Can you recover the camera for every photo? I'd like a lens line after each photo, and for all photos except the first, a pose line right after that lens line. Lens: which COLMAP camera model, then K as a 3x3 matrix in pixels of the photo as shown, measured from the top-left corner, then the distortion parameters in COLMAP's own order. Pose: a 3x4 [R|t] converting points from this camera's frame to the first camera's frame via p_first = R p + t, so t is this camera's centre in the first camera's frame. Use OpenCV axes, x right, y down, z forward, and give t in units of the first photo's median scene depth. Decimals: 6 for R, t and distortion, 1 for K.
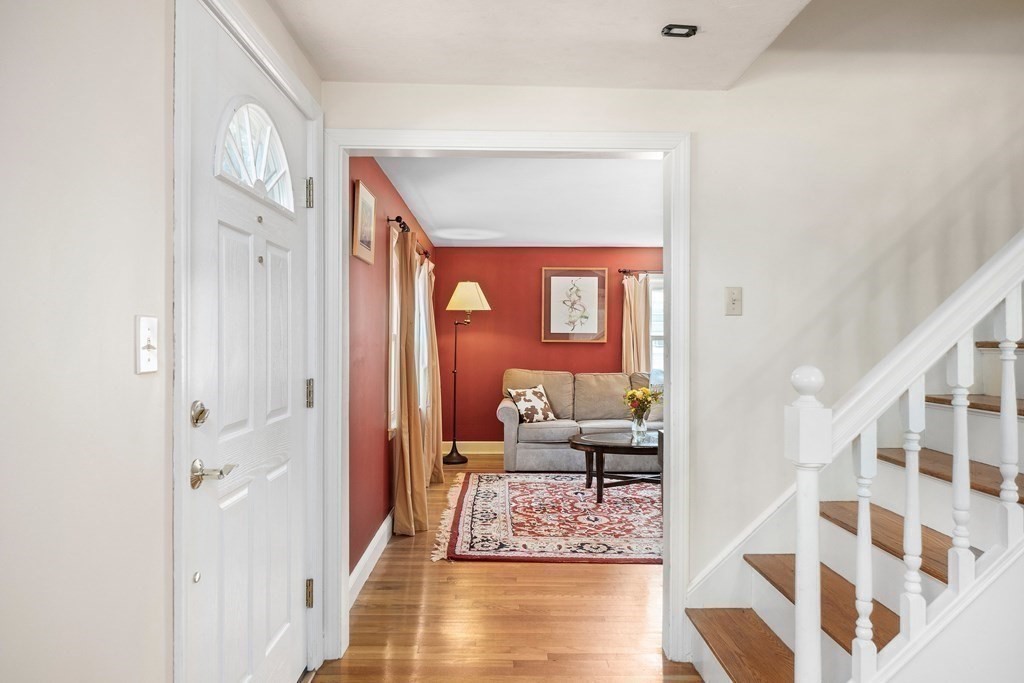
lens RADIAL K [[642.9, 0, 511.0], [0, 642.9, 338.9], [0, 0, 1]] dist [0.003897, 0.000251]
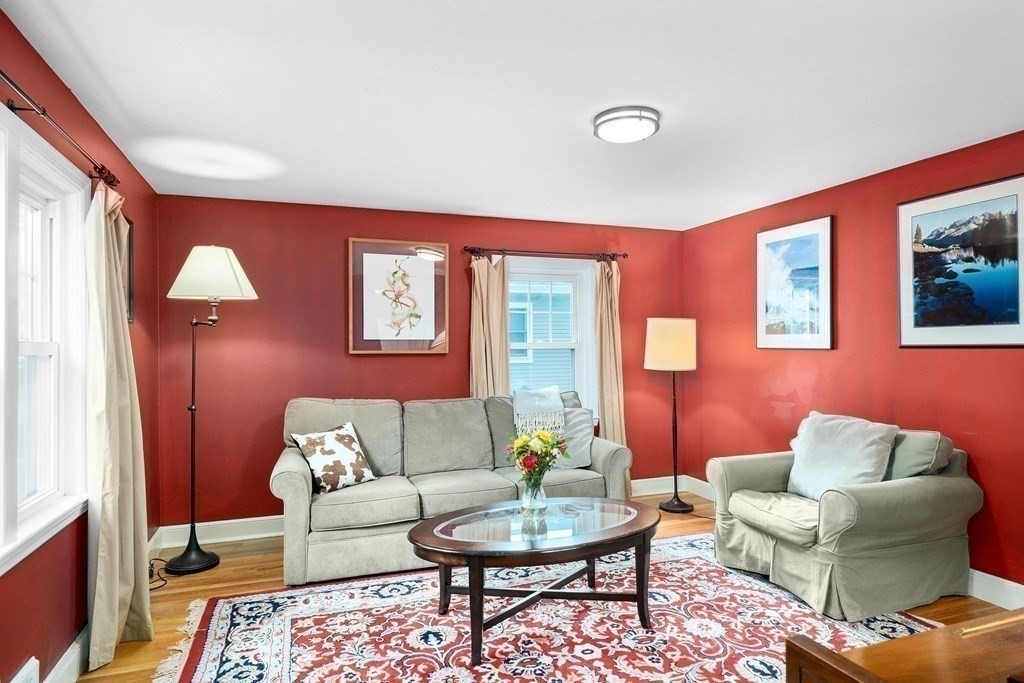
lens RADIAL K [[596.3, 0, 517.5], [0, 596.3, 340.3], [0, 0, 1]] dist [0.011881, 0.001636]
pose [[0.941682, -0.006214, 0.336446, 0.005929], [0.010726, 0.999876, -0.011554, -0.000039], [-0.336332, 0.014489, 0.941632, 0.408956]]
